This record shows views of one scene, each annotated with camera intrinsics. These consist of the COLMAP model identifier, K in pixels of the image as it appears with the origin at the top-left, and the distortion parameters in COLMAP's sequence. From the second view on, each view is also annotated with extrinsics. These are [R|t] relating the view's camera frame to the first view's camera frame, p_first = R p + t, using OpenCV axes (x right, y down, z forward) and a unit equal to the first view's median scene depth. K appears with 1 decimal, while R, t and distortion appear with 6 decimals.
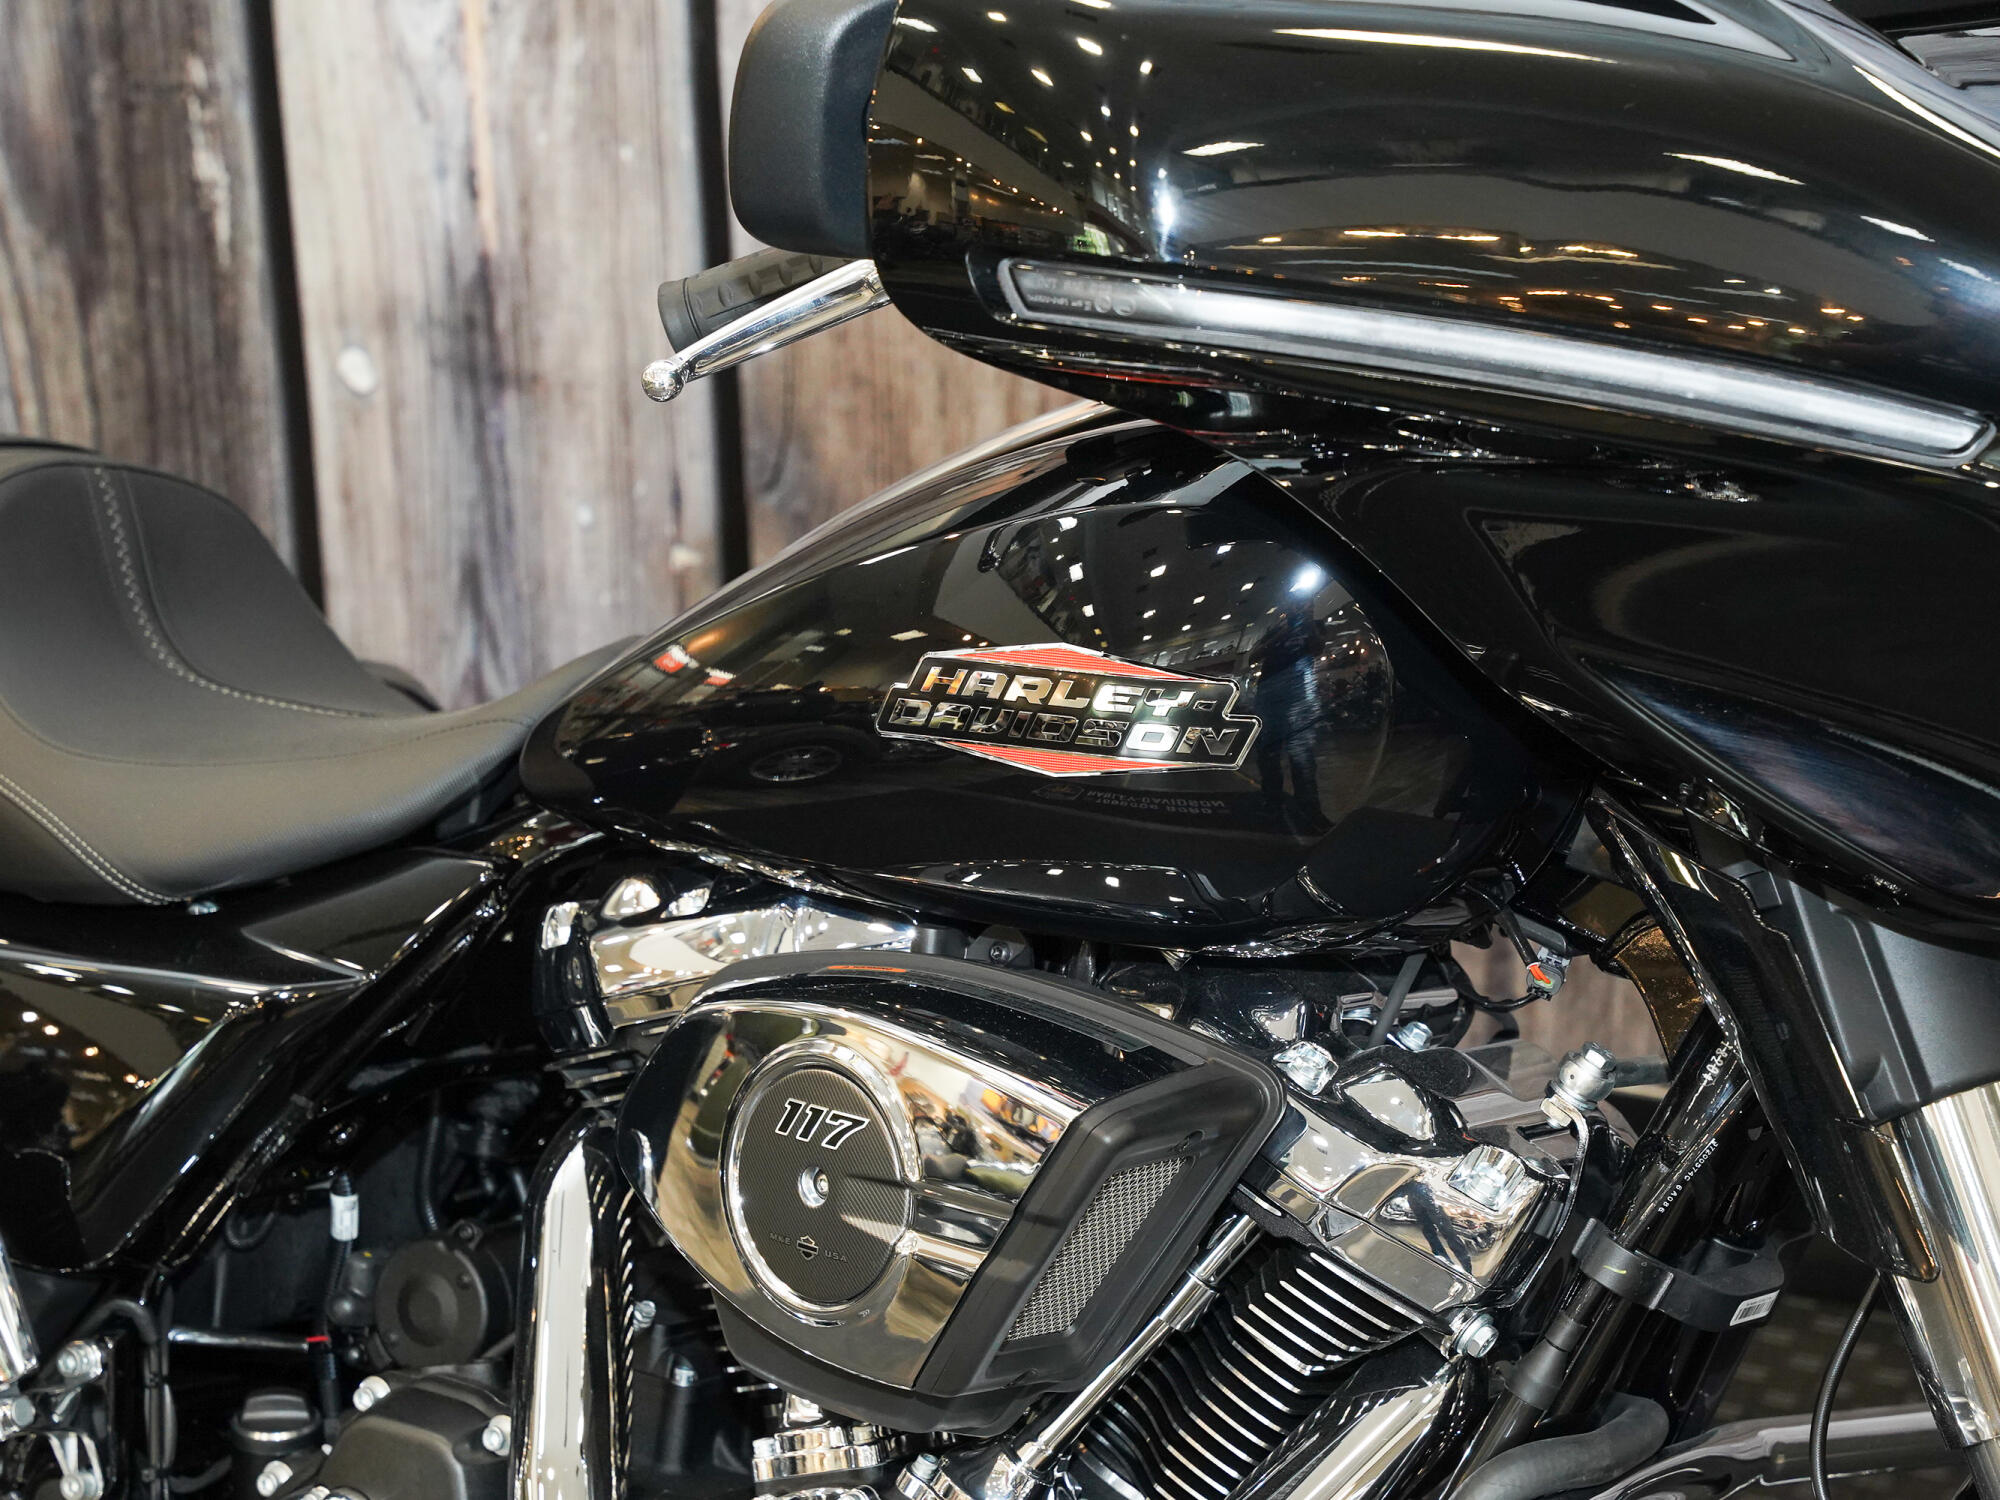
lens RADIAL K [[4410.8, 0, 968.2], [0, 4410.8, 757.8], [0, 0, 1]] dist [0.035761, 0.000000]
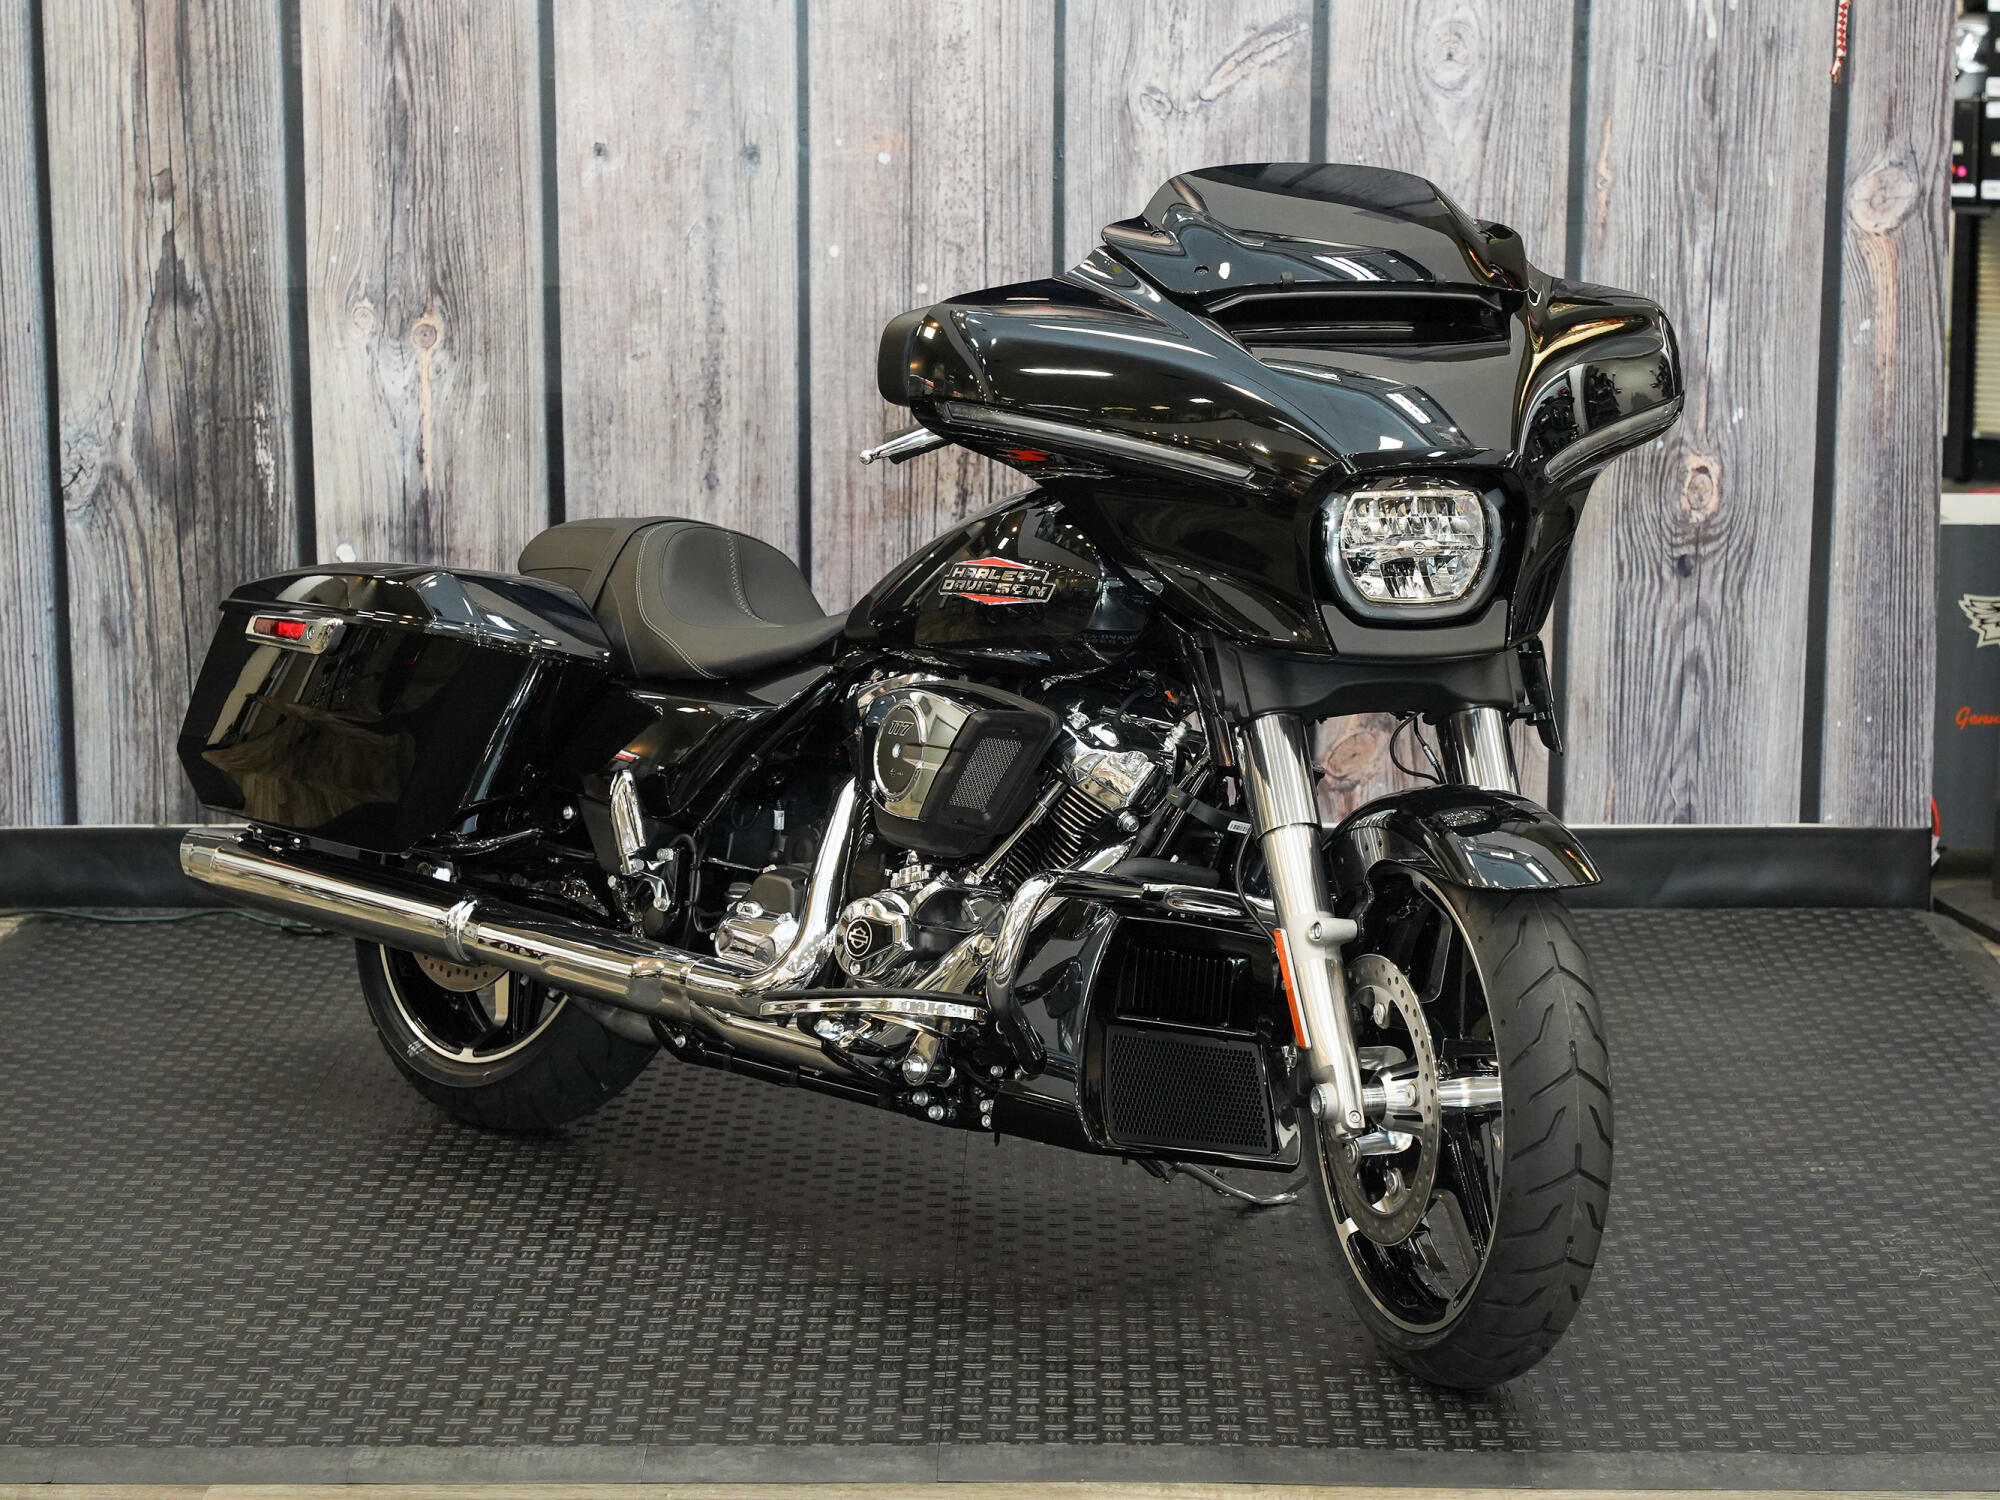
lens RADIAL K [[4410.8, 0, 980.6], [0, 4410.8, 762.7], [0, 0, 1]] dist [0.035761, 0.000000]
pose [[0.898776, -0.055487, 0.434884, -1.240692], [0.114207, 0.987342, -0.110056, 0.426836], [-0.423272, 0.148582, 0.893736, -1.488008]]
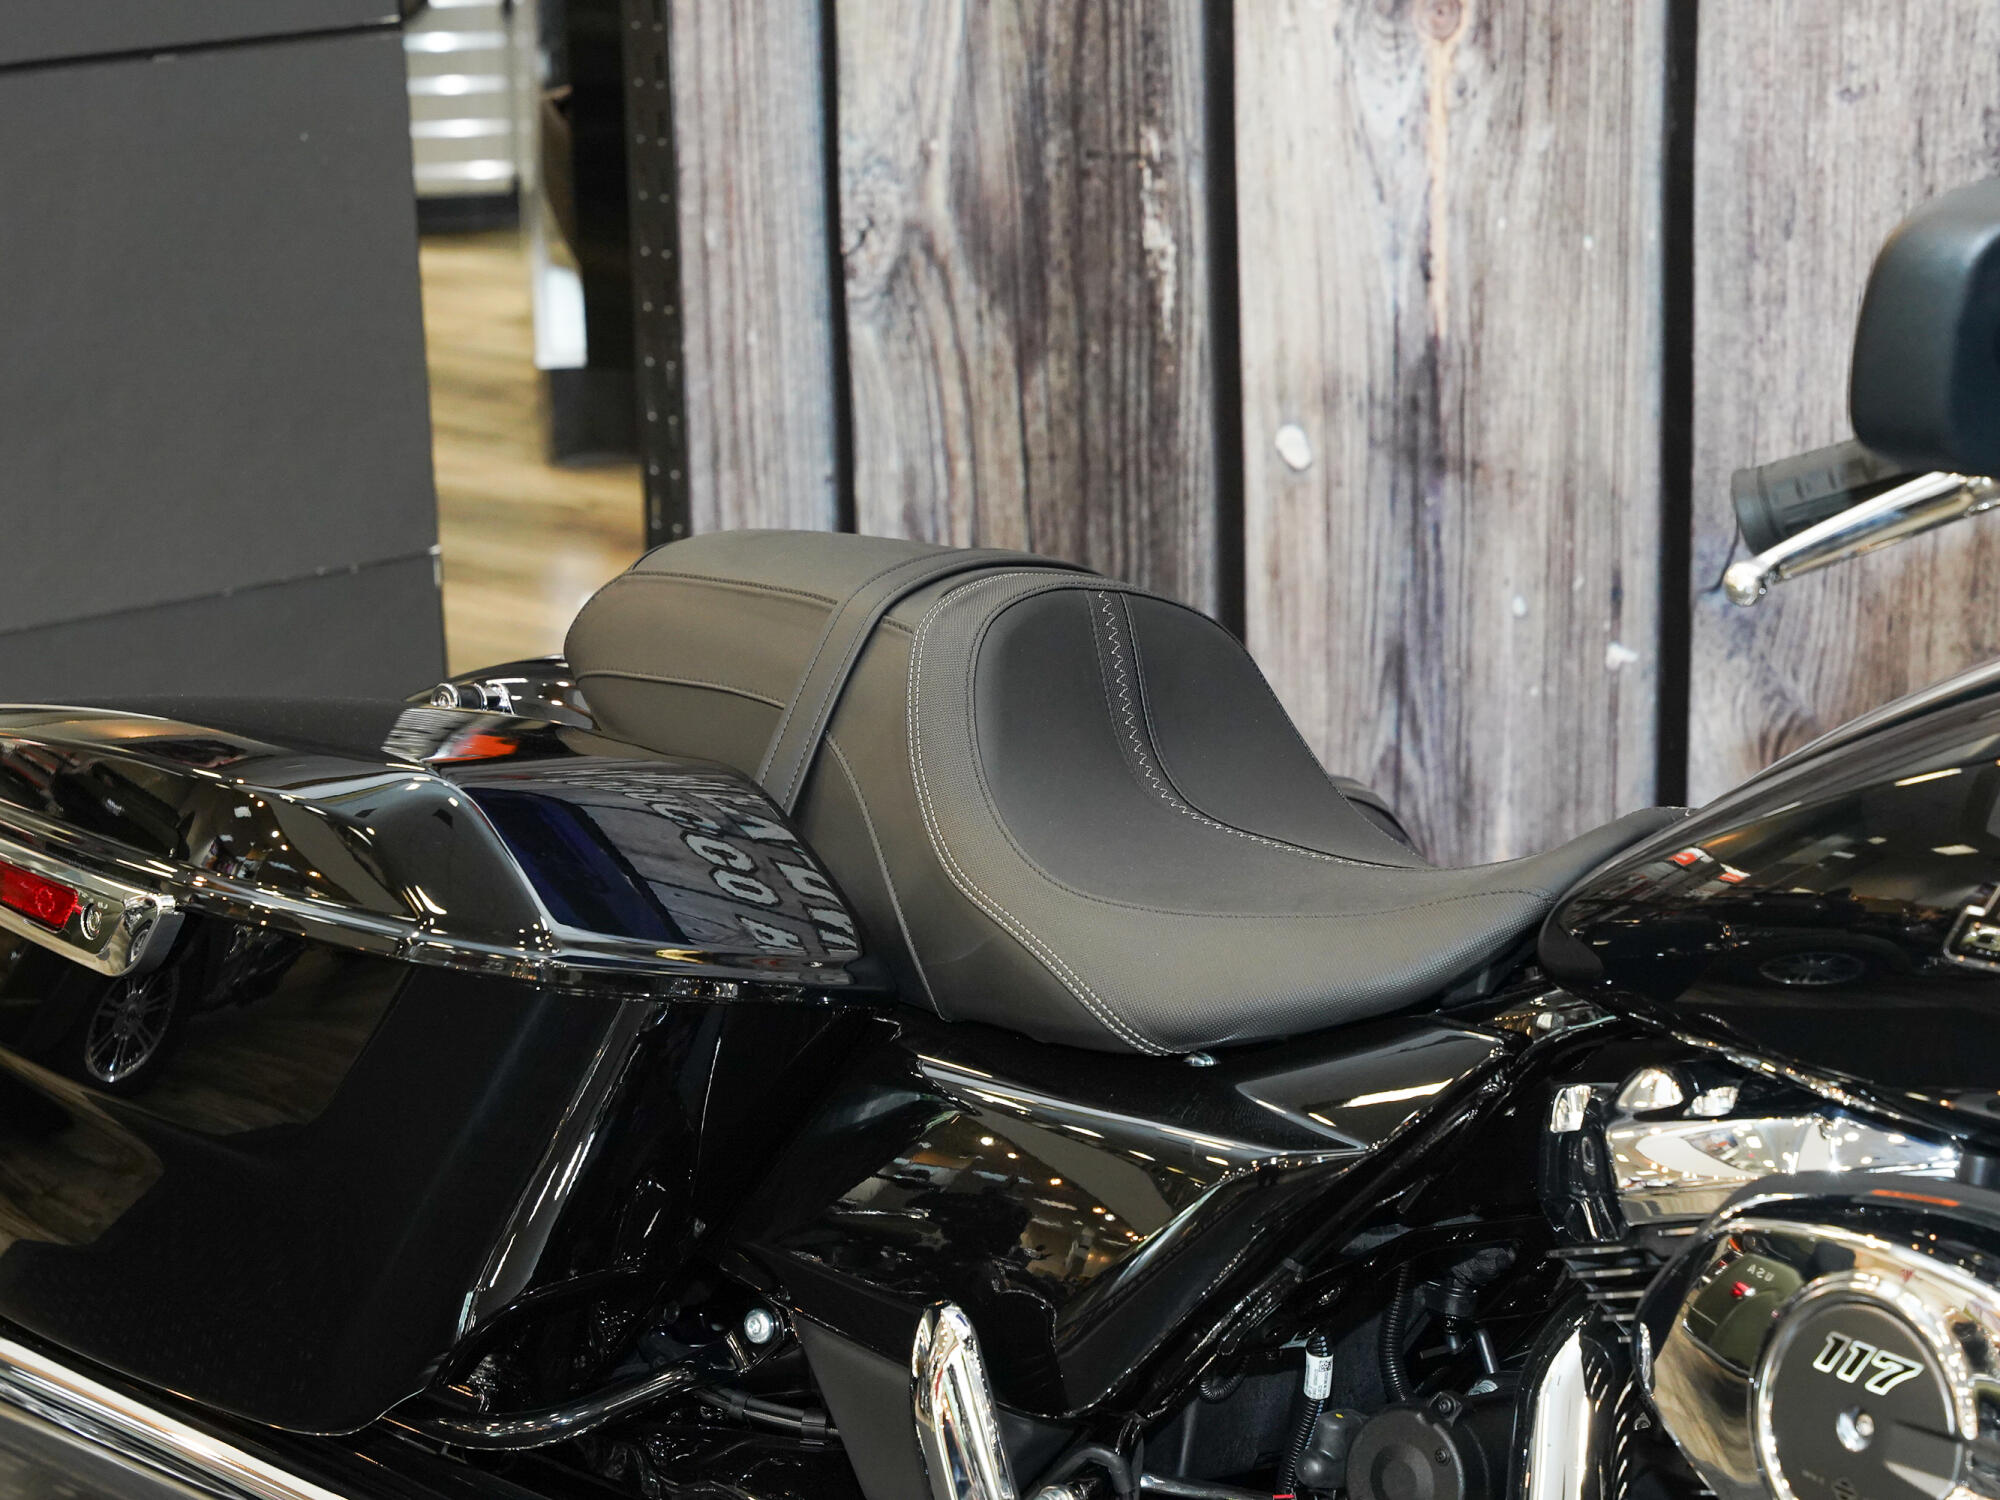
lens RADIAL K [[4410.8, 0, 961.6], [0, 4410.8, 749.1], [0, 0, 1]] dist [0.035761, 0.000000]
pose [[0.982892, 0.055952, -0.175479, -0.055573], [-0.055109, 0.998433, 0.009674, -0.041379], [0.175745, 0.000162, 0.984436, 0.018294]]
